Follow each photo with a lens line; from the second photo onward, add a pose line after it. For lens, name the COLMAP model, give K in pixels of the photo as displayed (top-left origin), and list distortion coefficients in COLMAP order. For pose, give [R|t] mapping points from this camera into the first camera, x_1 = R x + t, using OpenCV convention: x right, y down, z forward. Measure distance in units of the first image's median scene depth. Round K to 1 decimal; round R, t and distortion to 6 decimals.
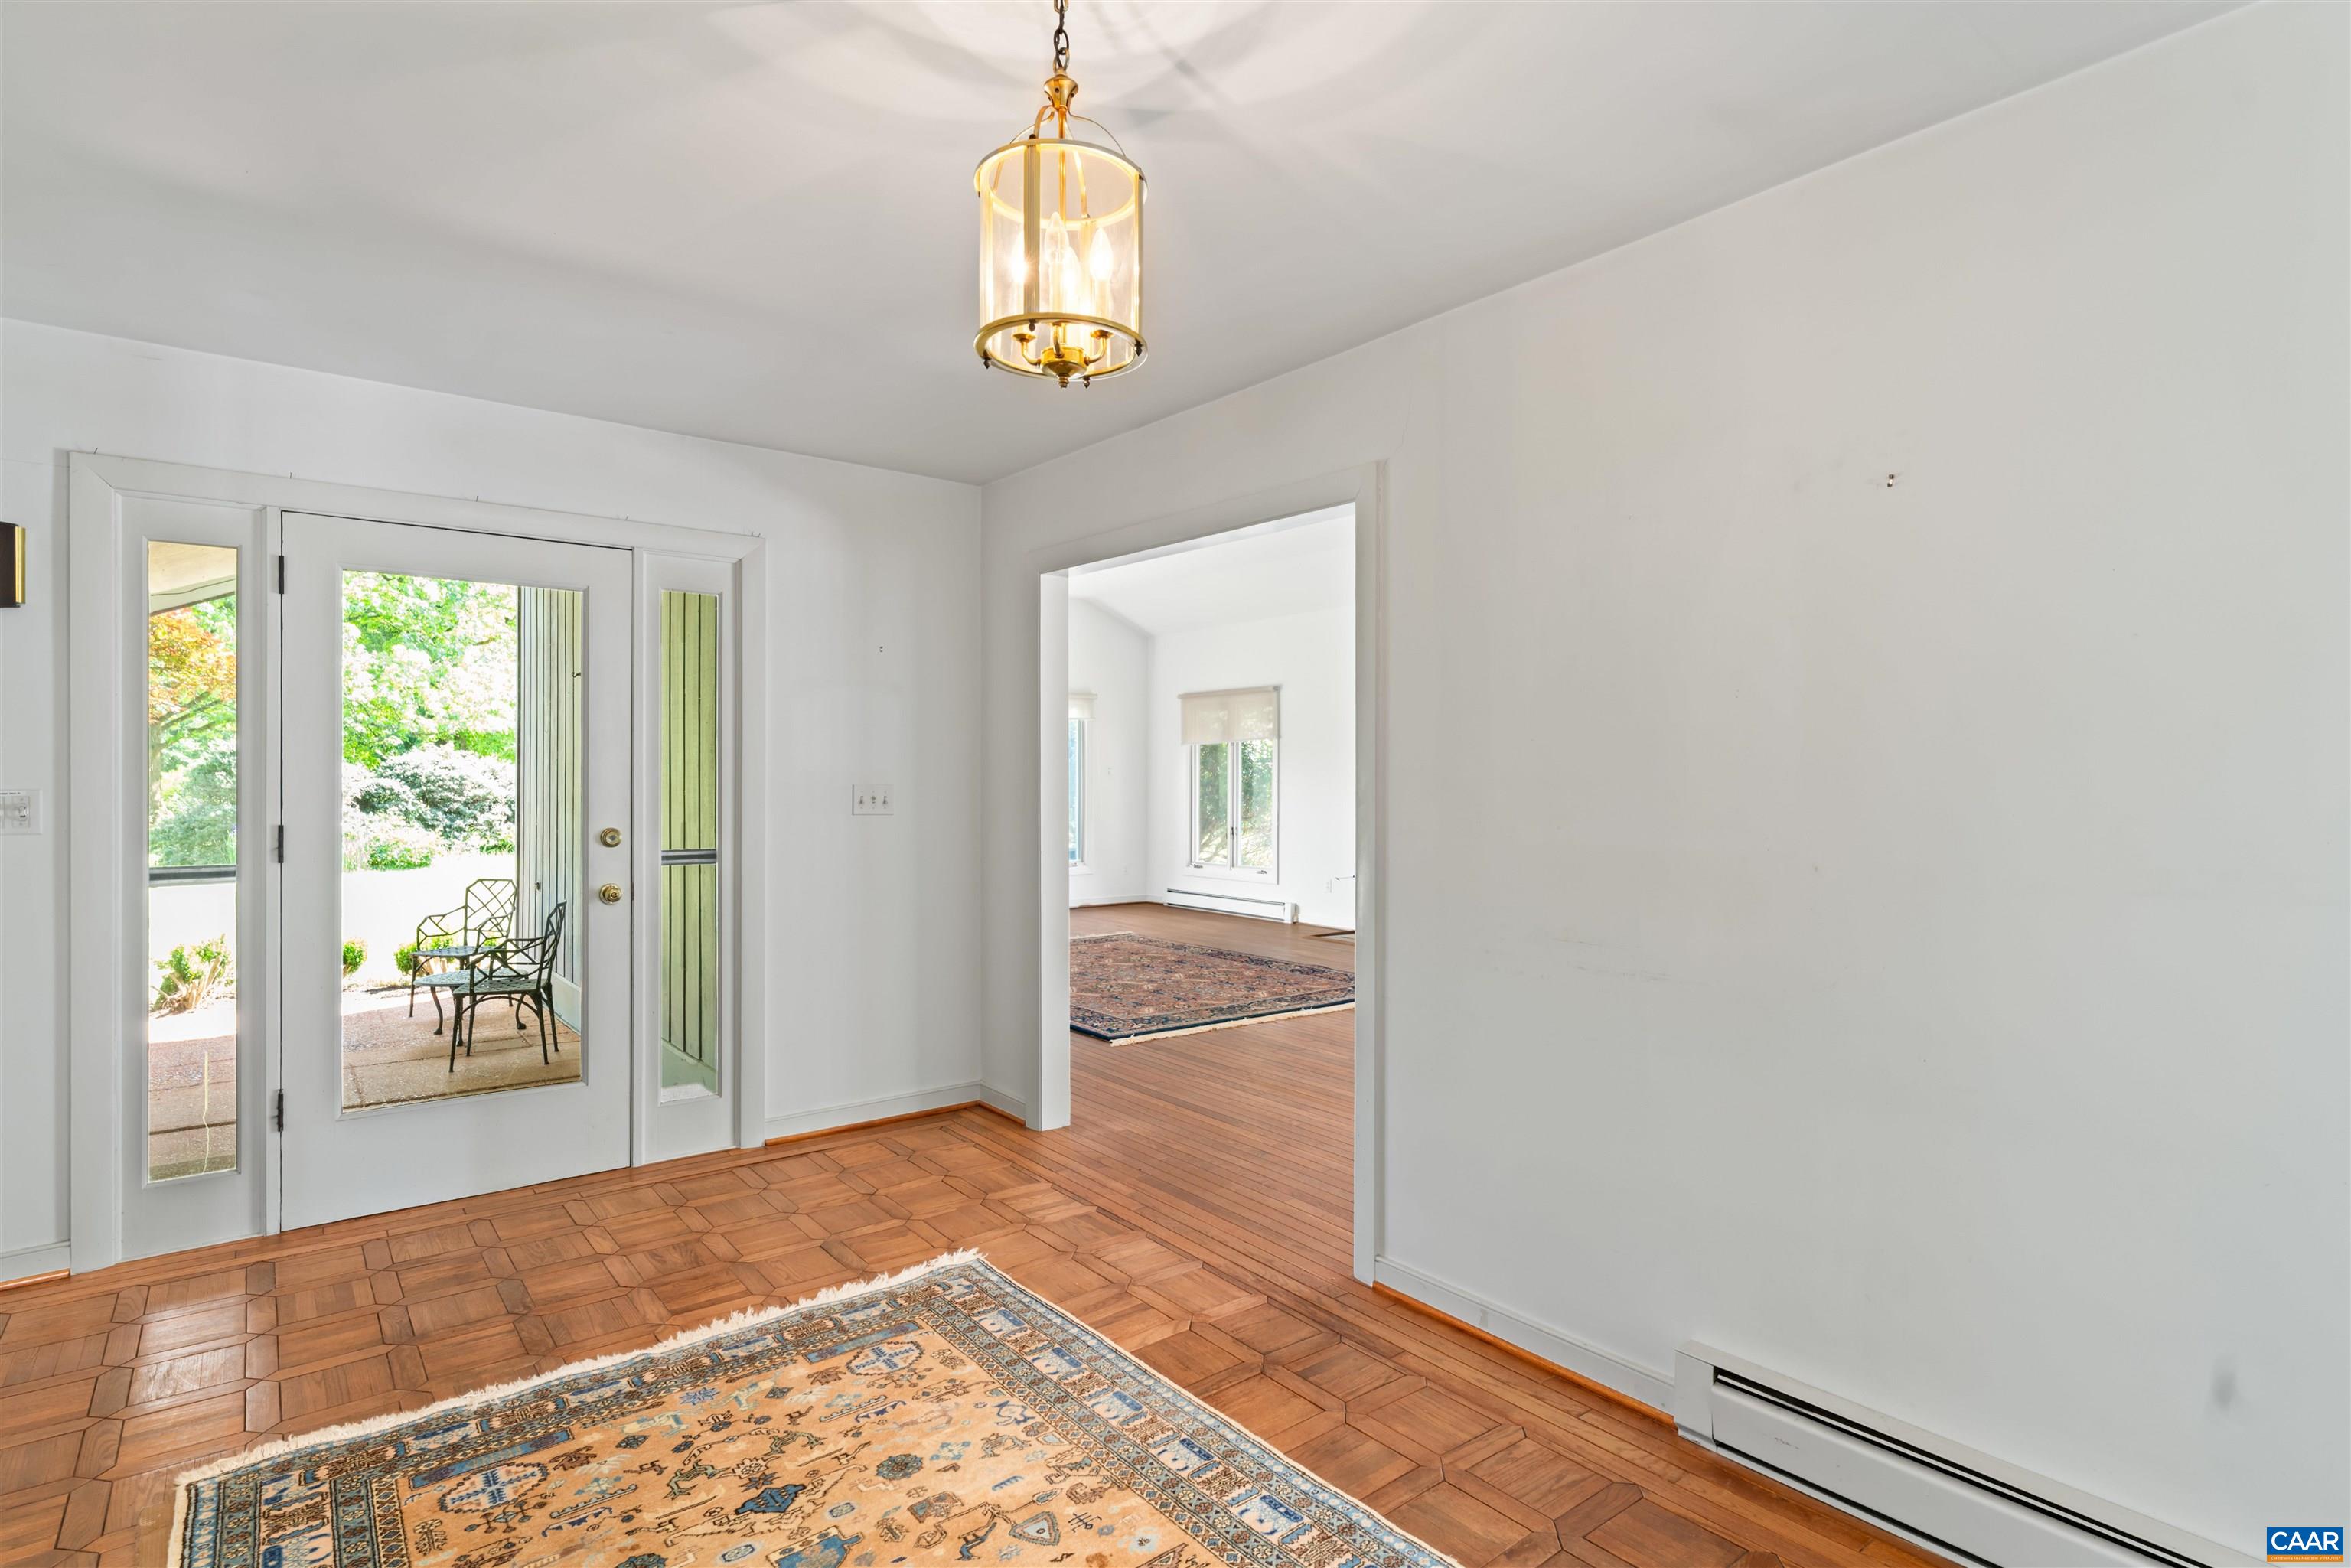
lens RADIAL K [[1173.0, 0, 1175.0], [0, 1173.0, 772.3], [0, 0, 1]] dist [-0.002149, -0.000224]
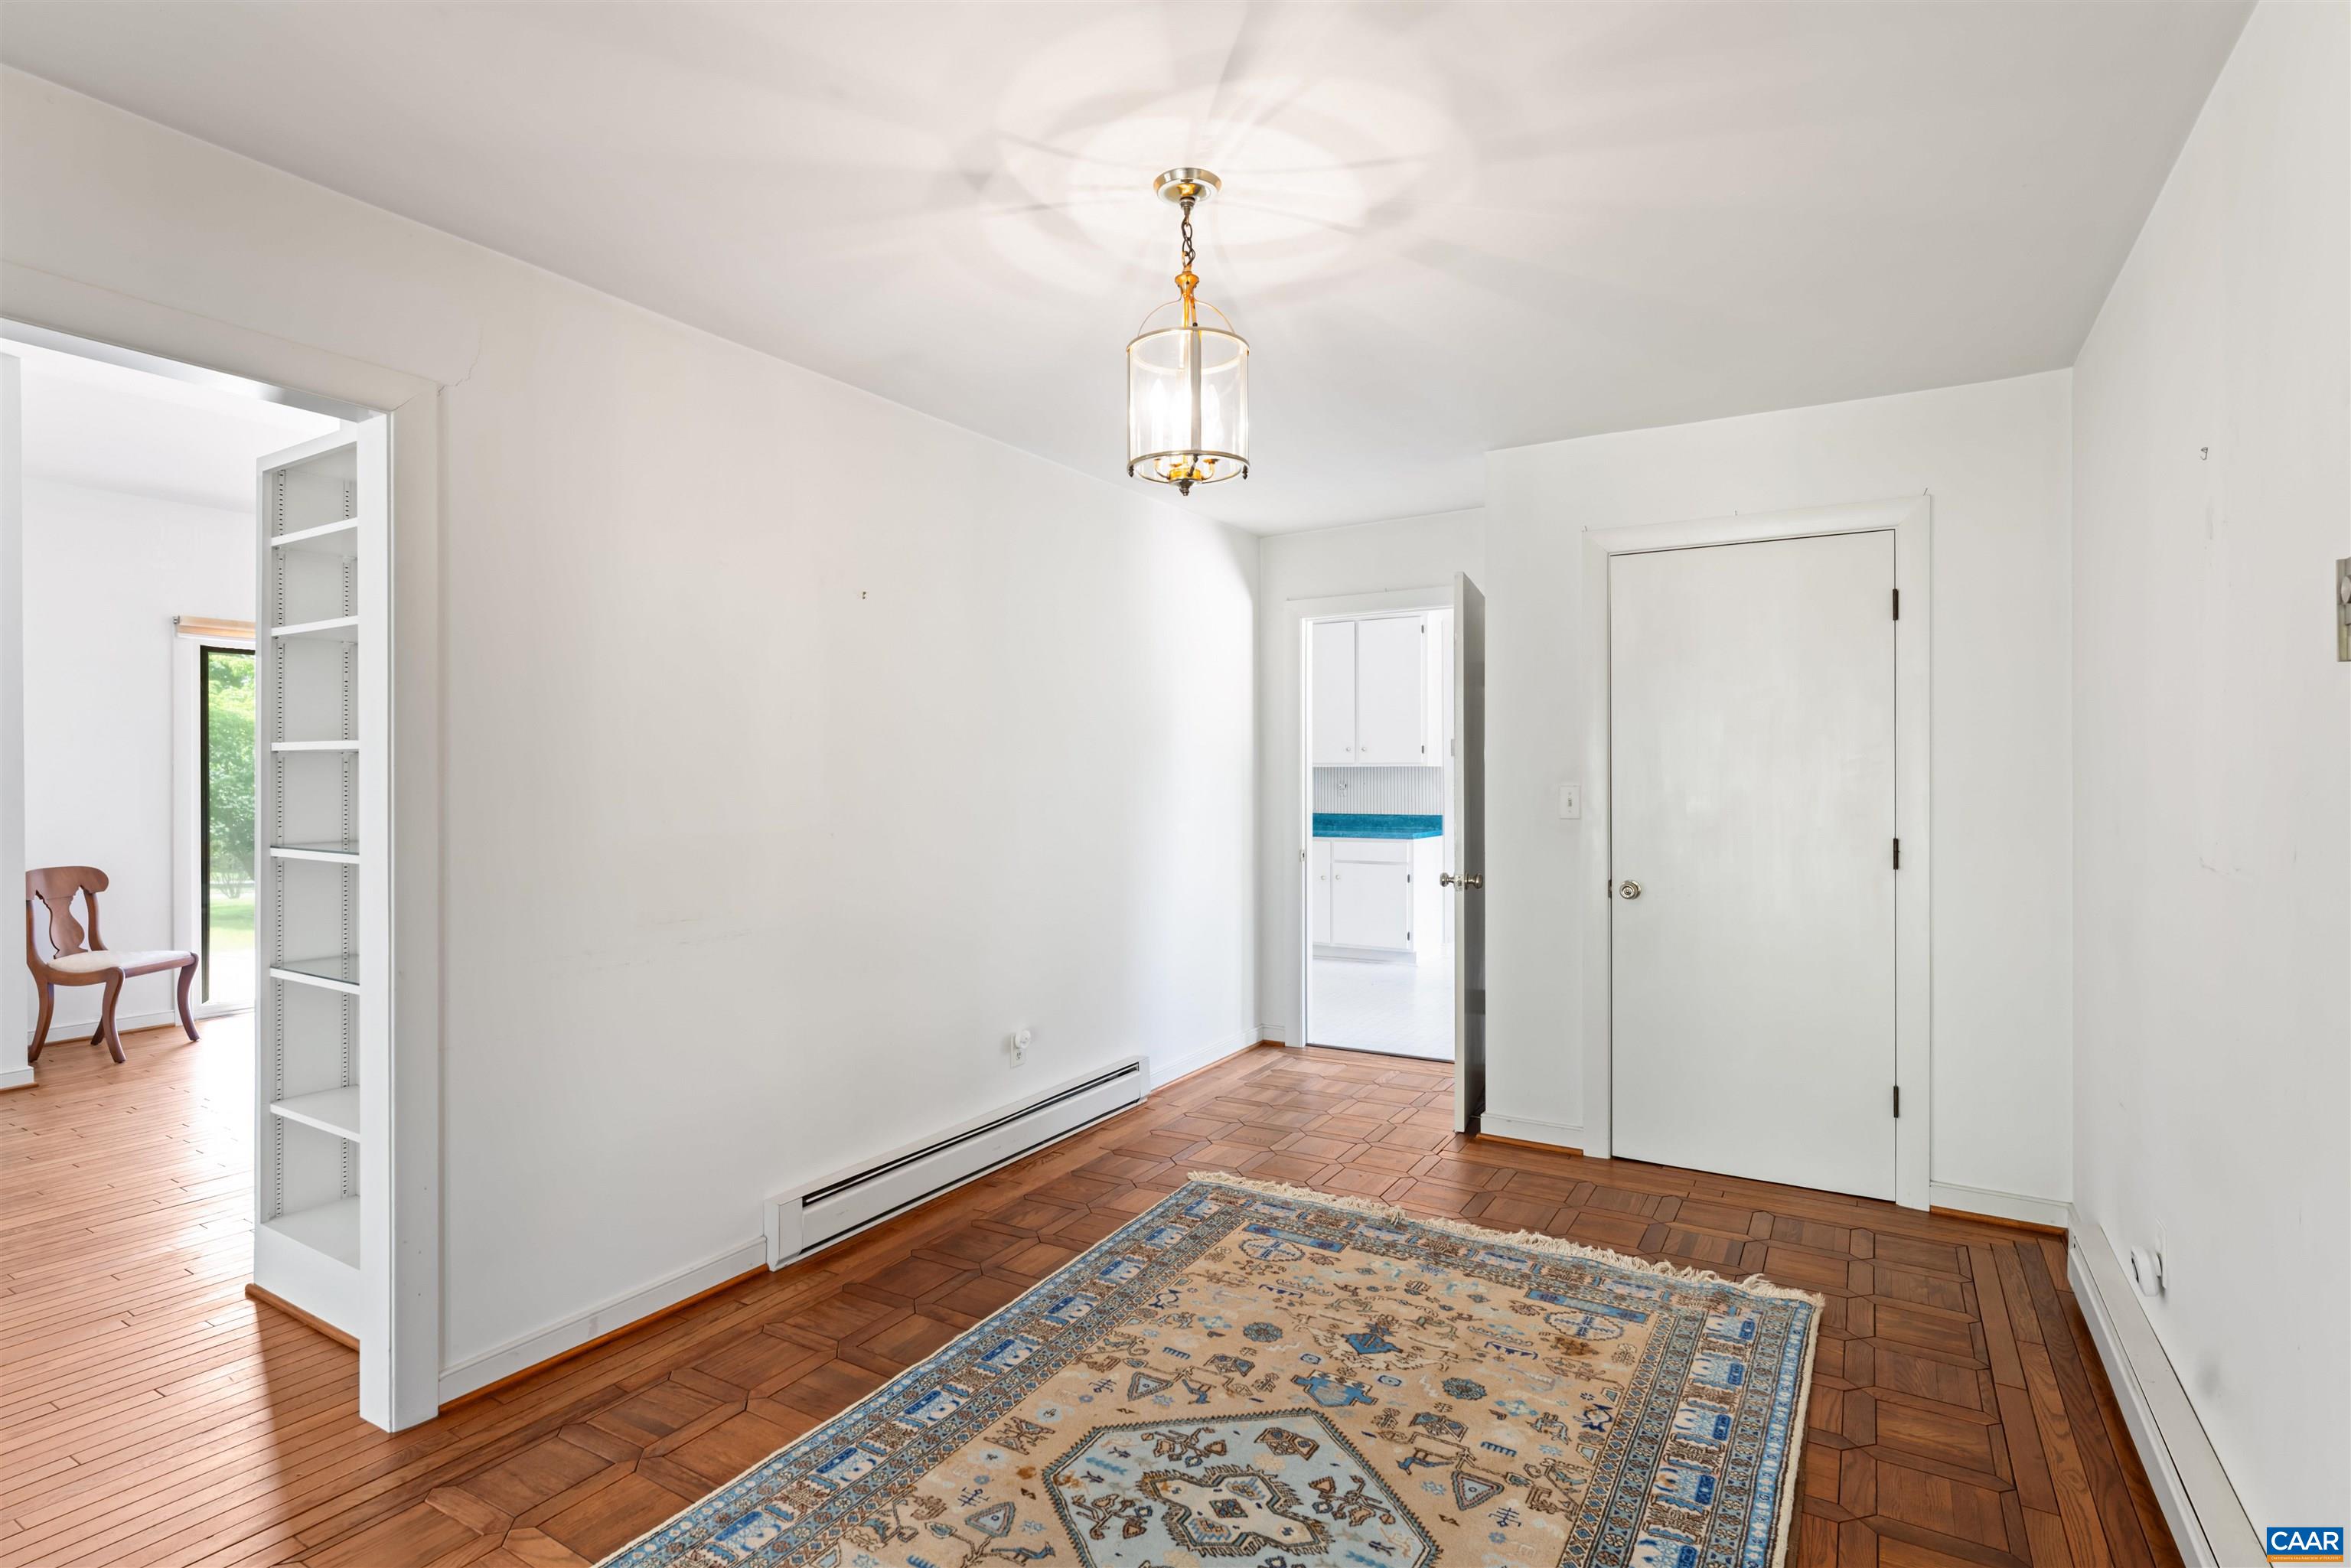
lens RADIAL K [[1164.0, 0, 1175.5], [0, 1164.0, 784.0], [0, 0, 1]] dist [0.044480, 0.000105]
pose [[-0.348594, -0.010734, 0.937212, -0.877034], [-0.008628, 0.999929, 0.008244, 0.002589], [-0.937234, -0.005212, -0.348662, 0.948980]]
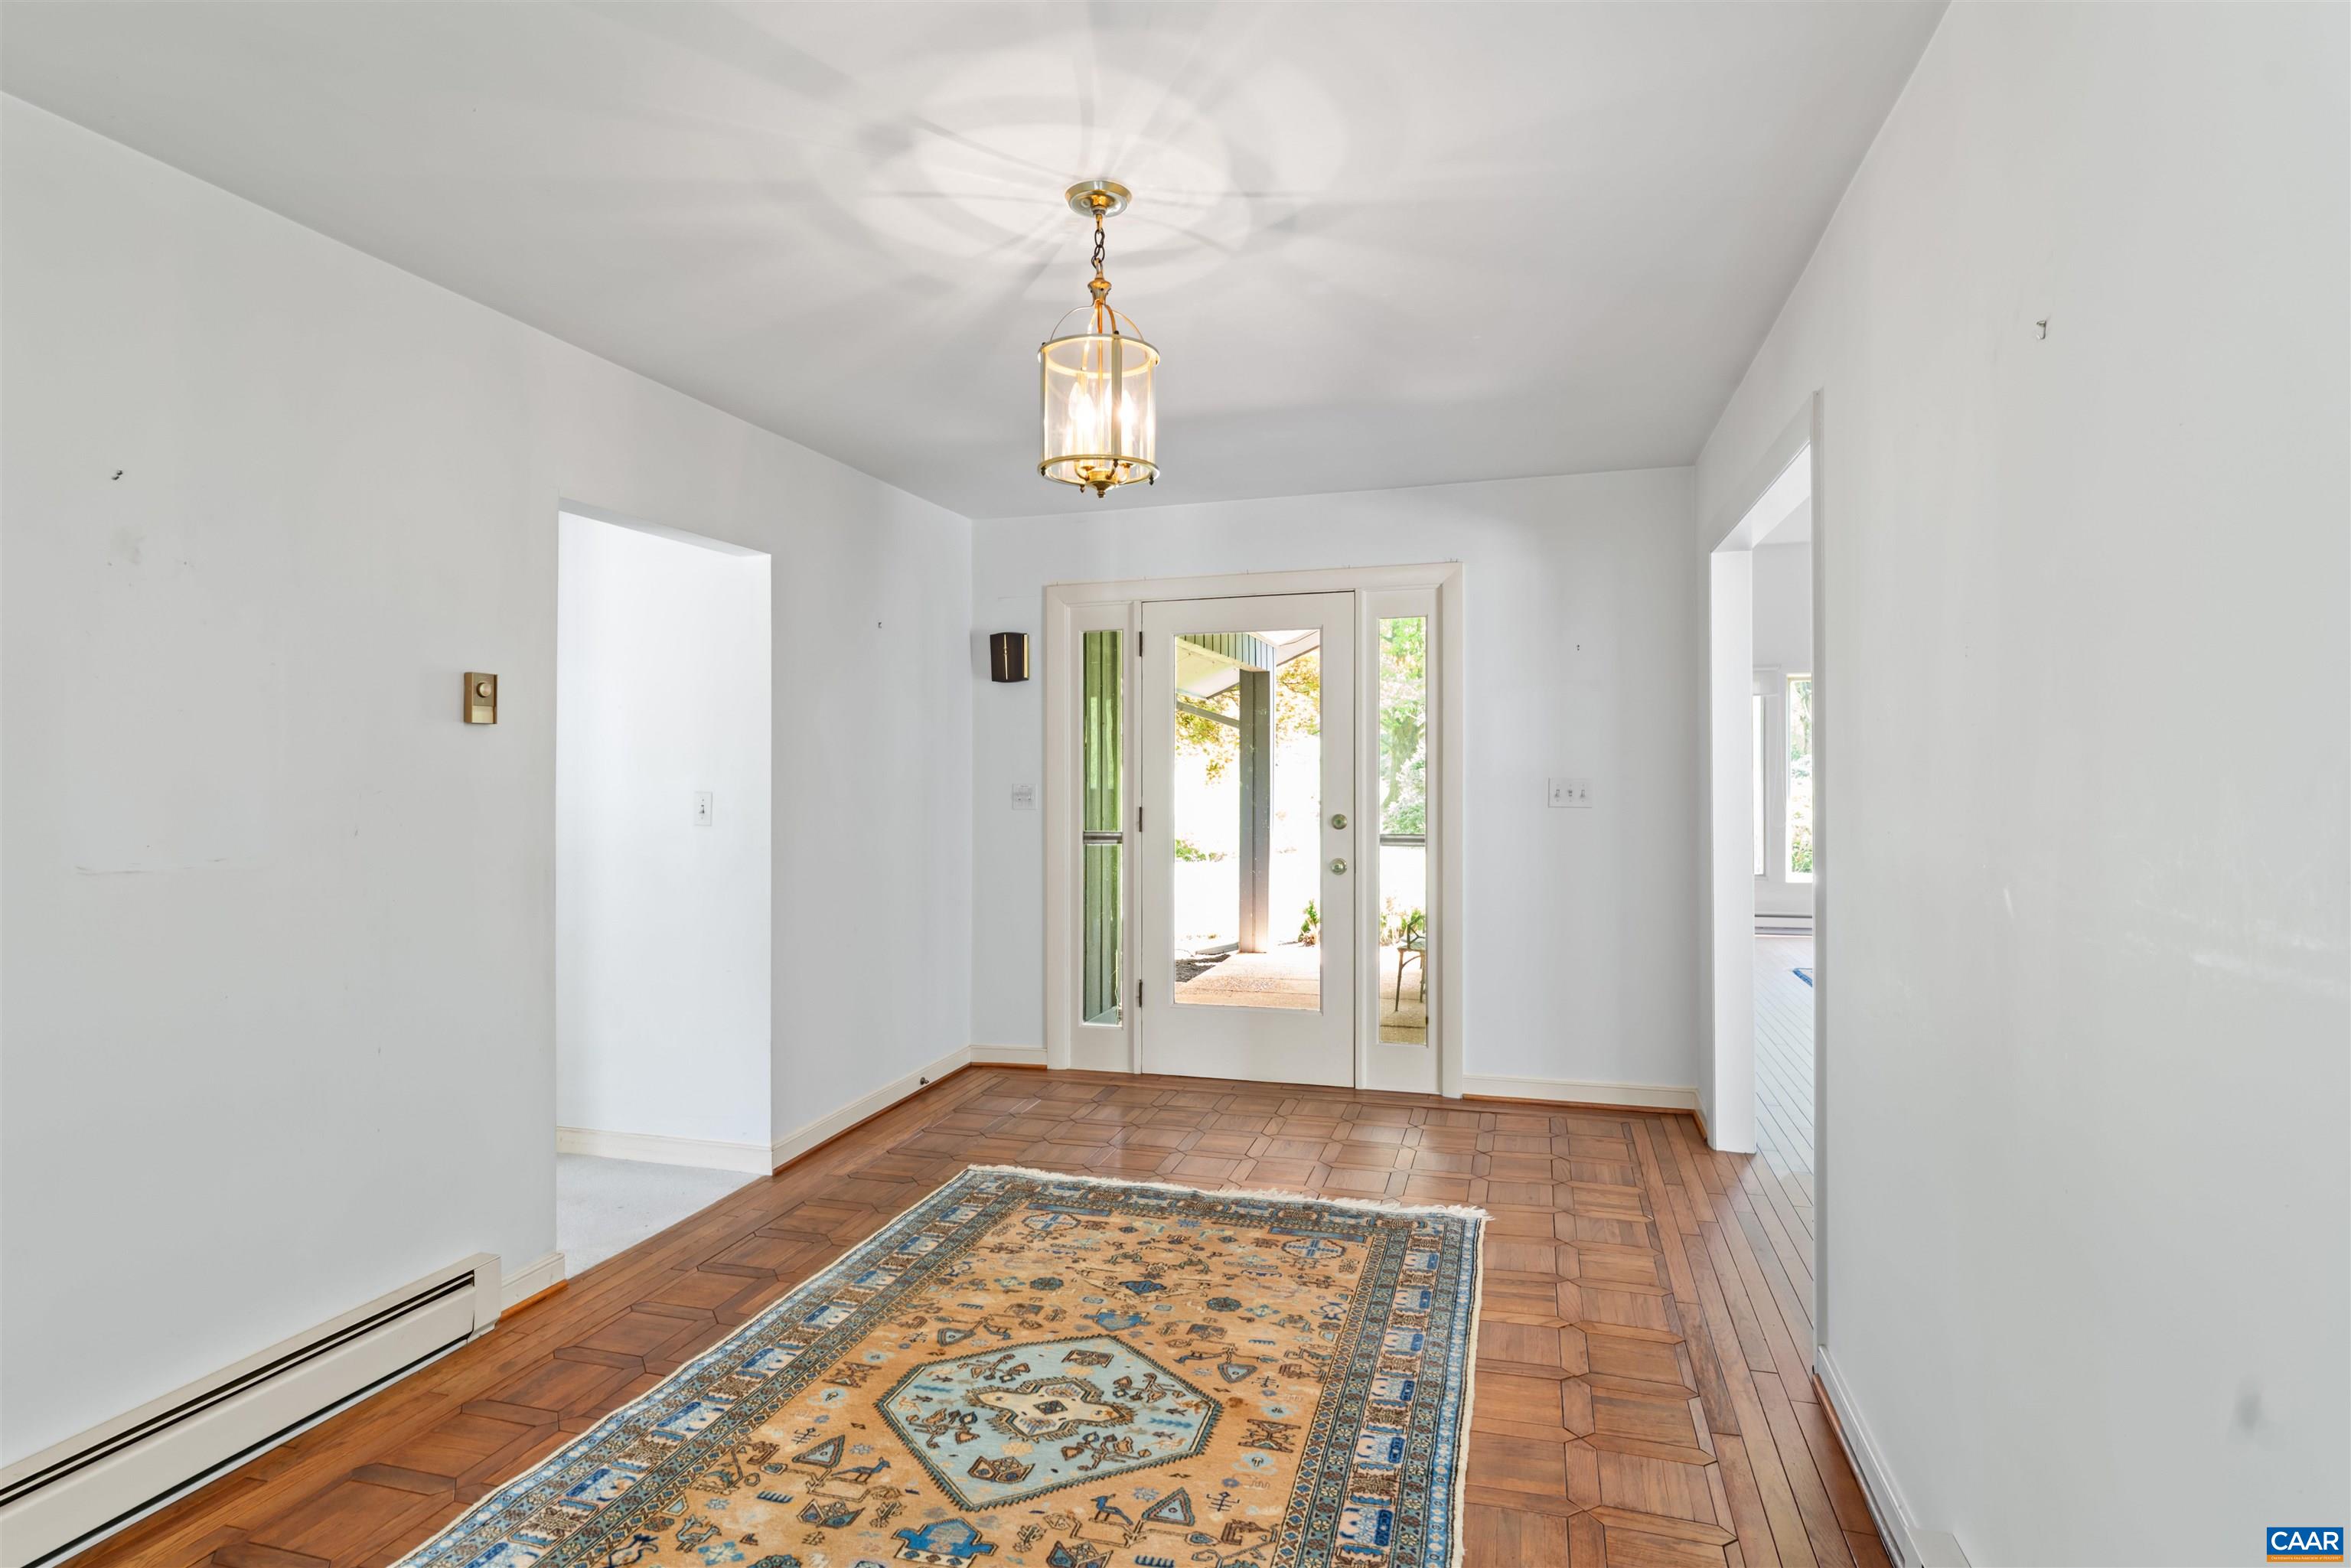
lens RADIAL K [[1230.4, 0, 1177.8], [0, 1230.4, 748.0], [0, 0, 1]] dist [-0.002136, -0.000454]
pose [[0.571386, -0.024348, -0.820320, 0.742695], [0.013144, 0.999703, -0.020517, 0.001813], [0.820576, 0.000941, 0.571537, 0.150889]]
